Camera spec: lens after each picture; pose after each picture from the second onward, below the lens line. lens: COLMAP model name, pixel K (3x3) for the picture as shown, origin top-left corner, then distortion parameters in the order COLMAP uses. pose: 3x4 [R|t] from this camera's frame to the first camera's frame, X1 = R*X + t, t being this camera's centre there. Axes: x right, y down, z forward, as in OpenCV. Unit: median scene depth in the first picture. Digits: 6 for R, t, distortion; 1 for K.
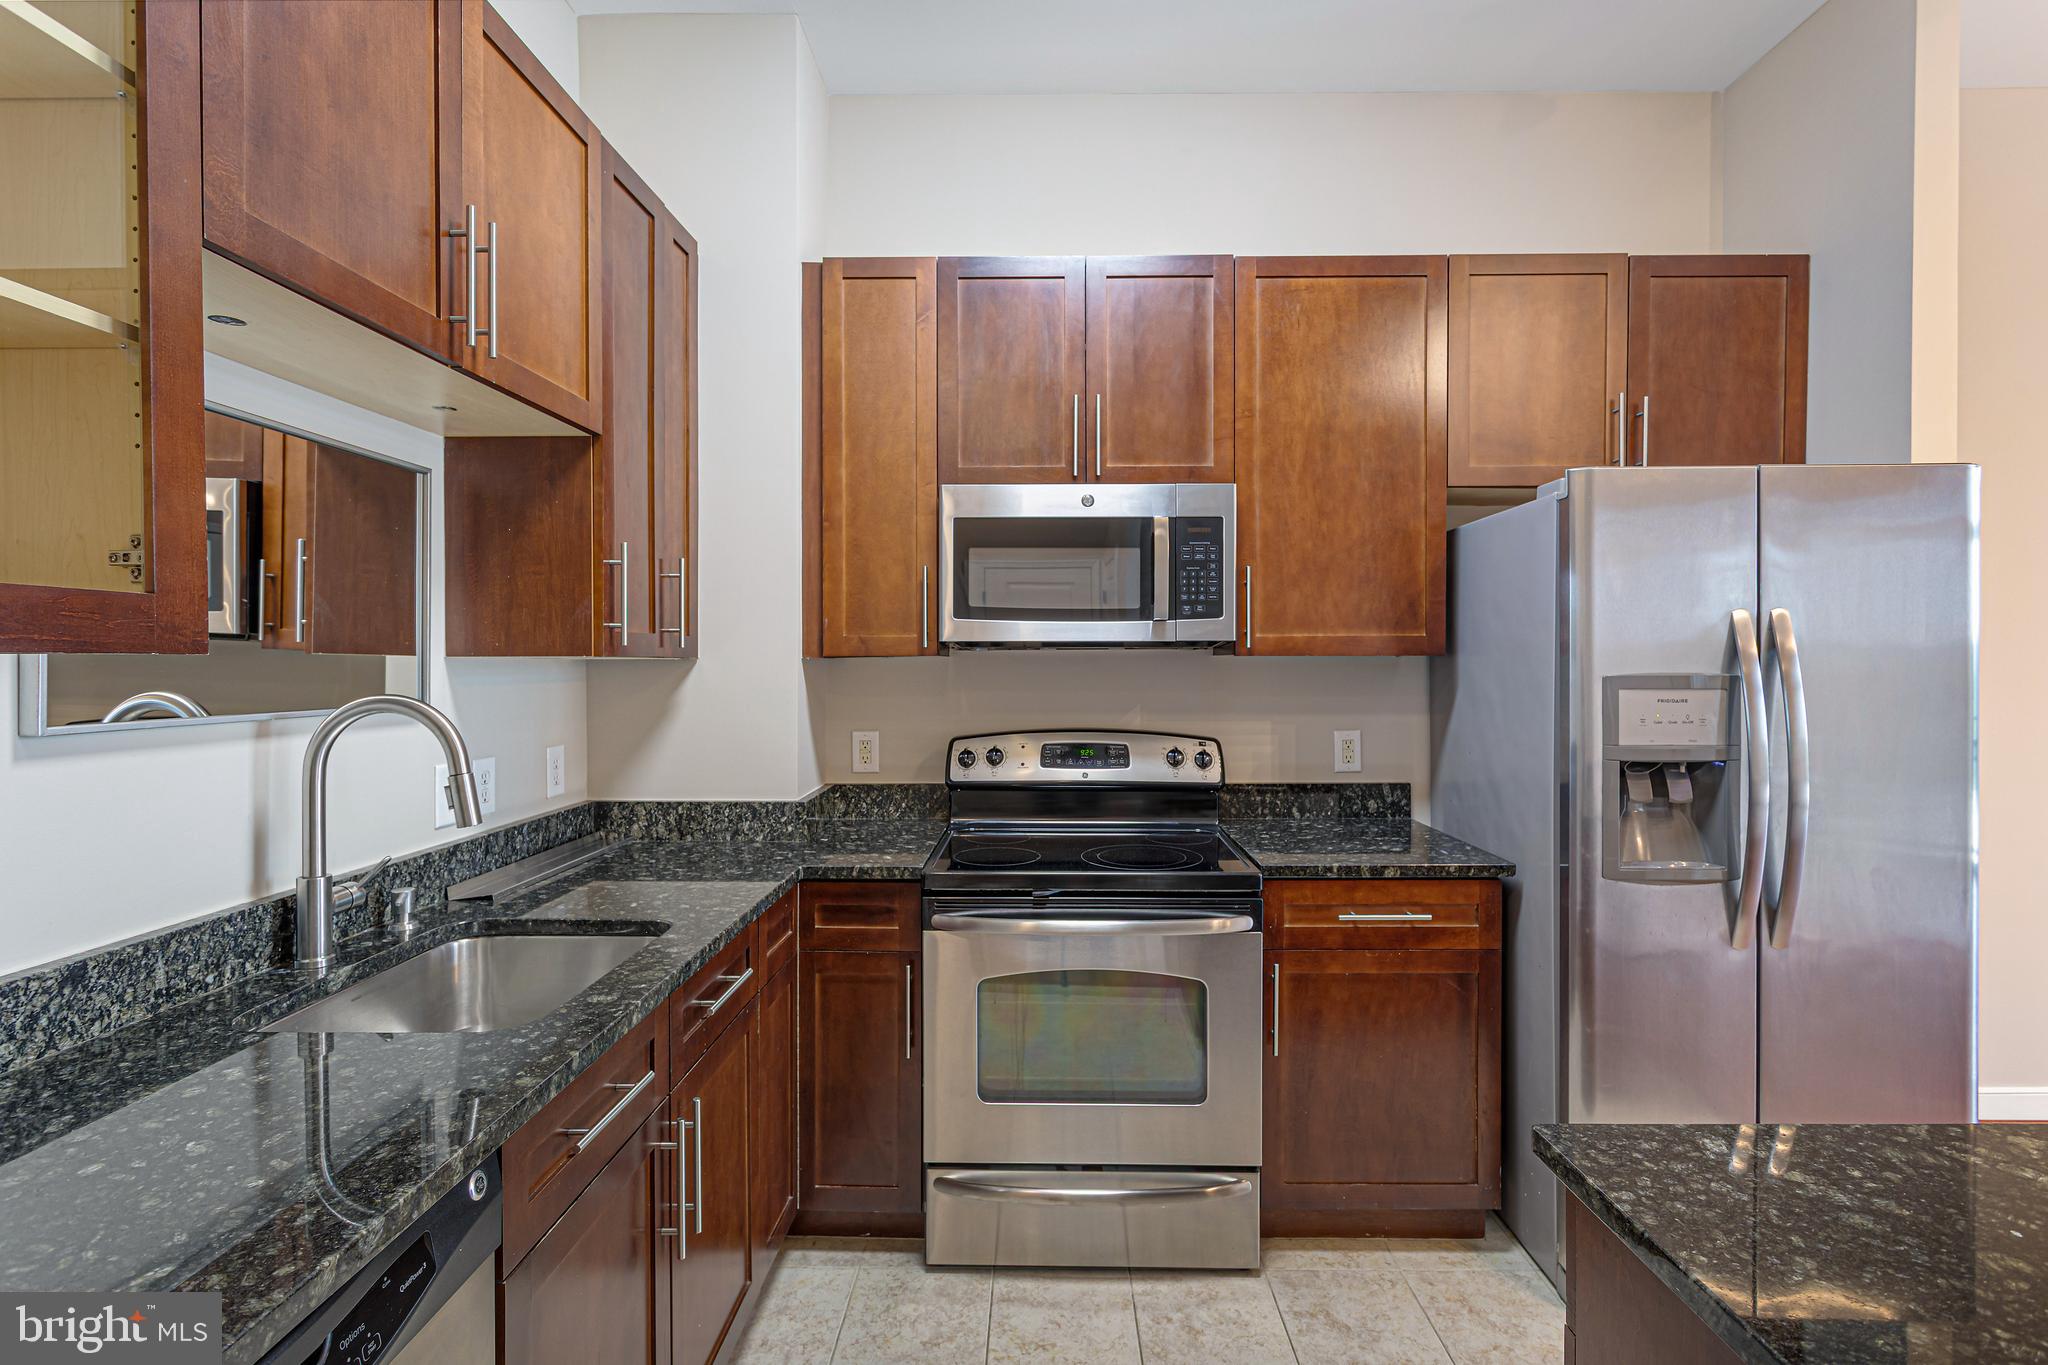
lens RADIAL K [[960.1, 0, 1030.2], [0, 960.1, 672.5], [0, 0, 1]] dist [-0.001345, 0.000595]
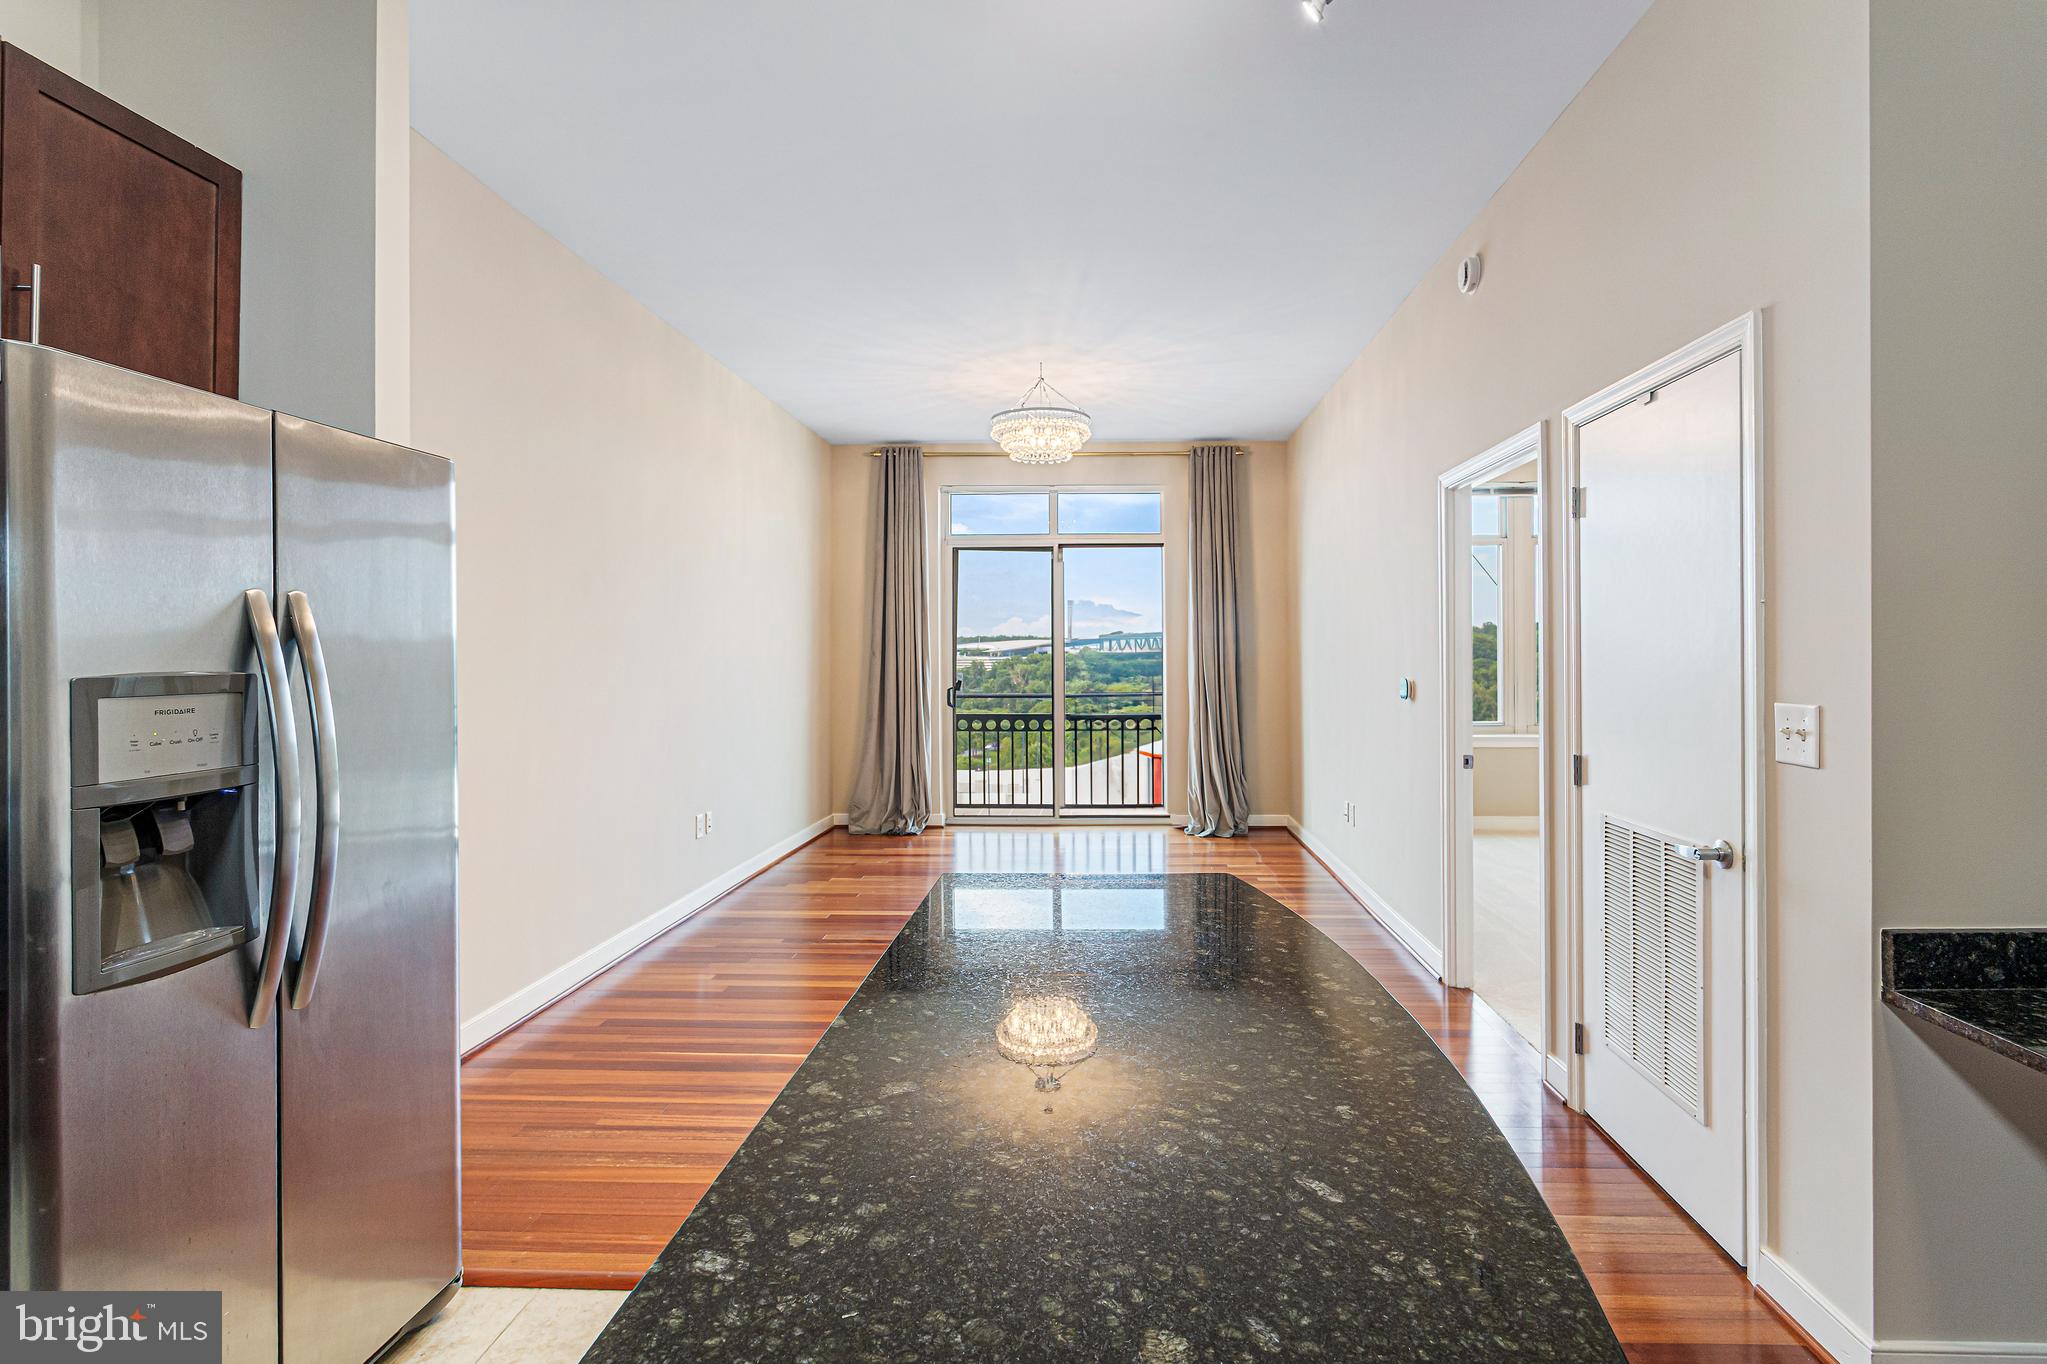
lens RADIAL K [[994.6, 0, 1079.2], [0, 994.6, 650.6], [0, 0, 1]] dist [-0.000714, -0.000436]
pose [[0.021648, 0.004608, 0.999755, -0.039605], [0.014032, 0.999889, -0.004912, -0.002032], [-0.999667, 0.014135, 0.021581, 0.256363]]
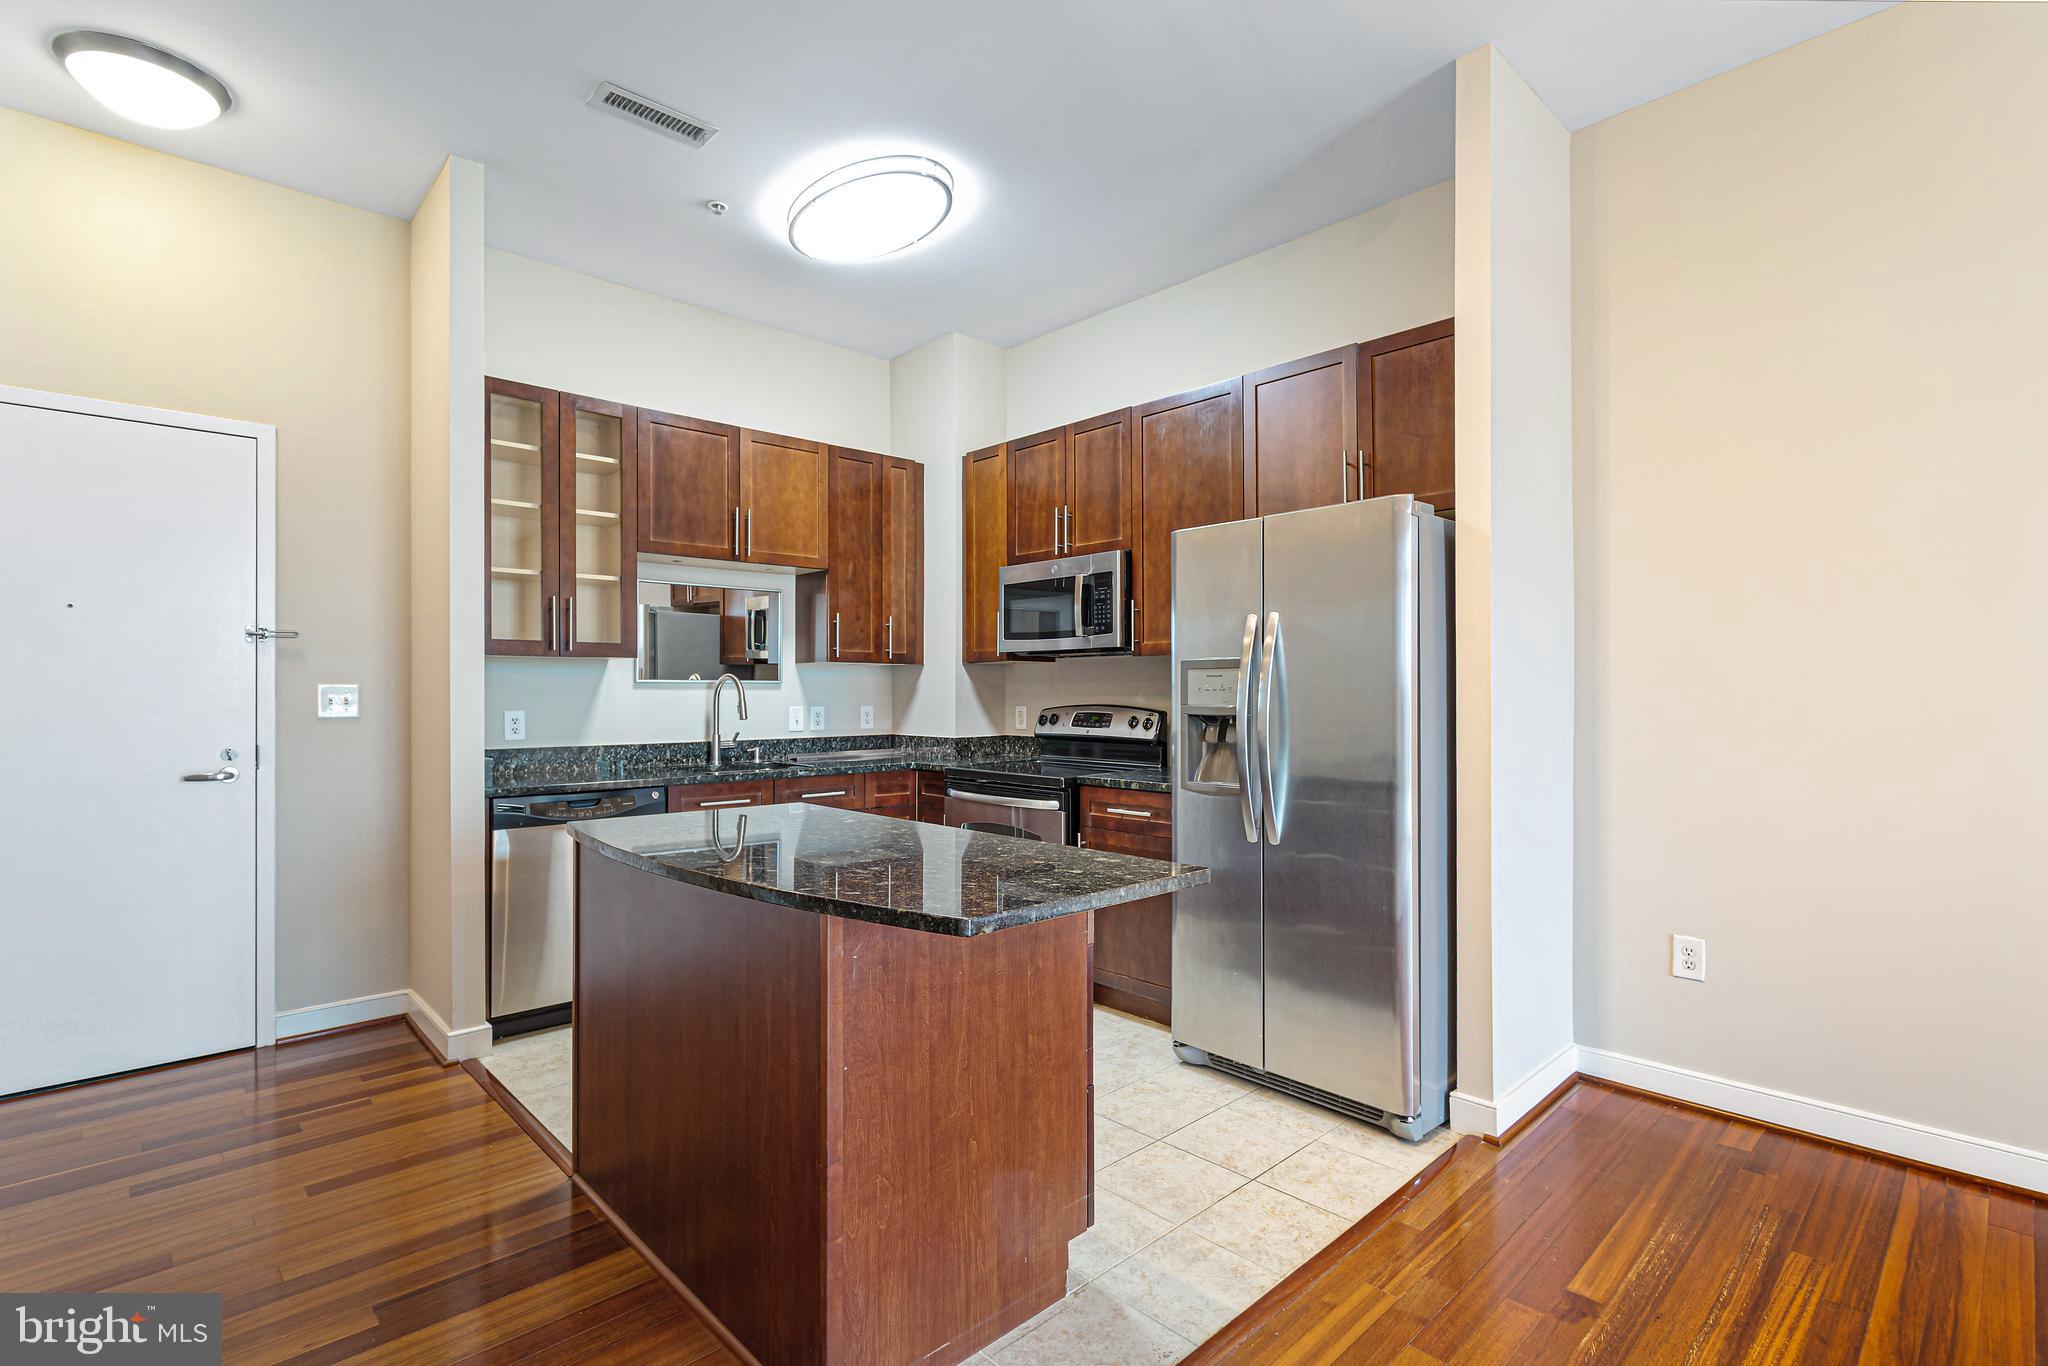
lens RADIAL K [[960.6, 0, 1034.1], [0, 960.6, 688.6], [0, 0, 1]] dist [-0.003381, 0.000266]
pose [[0.697995, -0.001917, -0.716100, 1.271614], [-0.007178, 0.999927, -0.009674, 0.054165], [0.716066, 0.011893, 0.697931, -0.233510]]
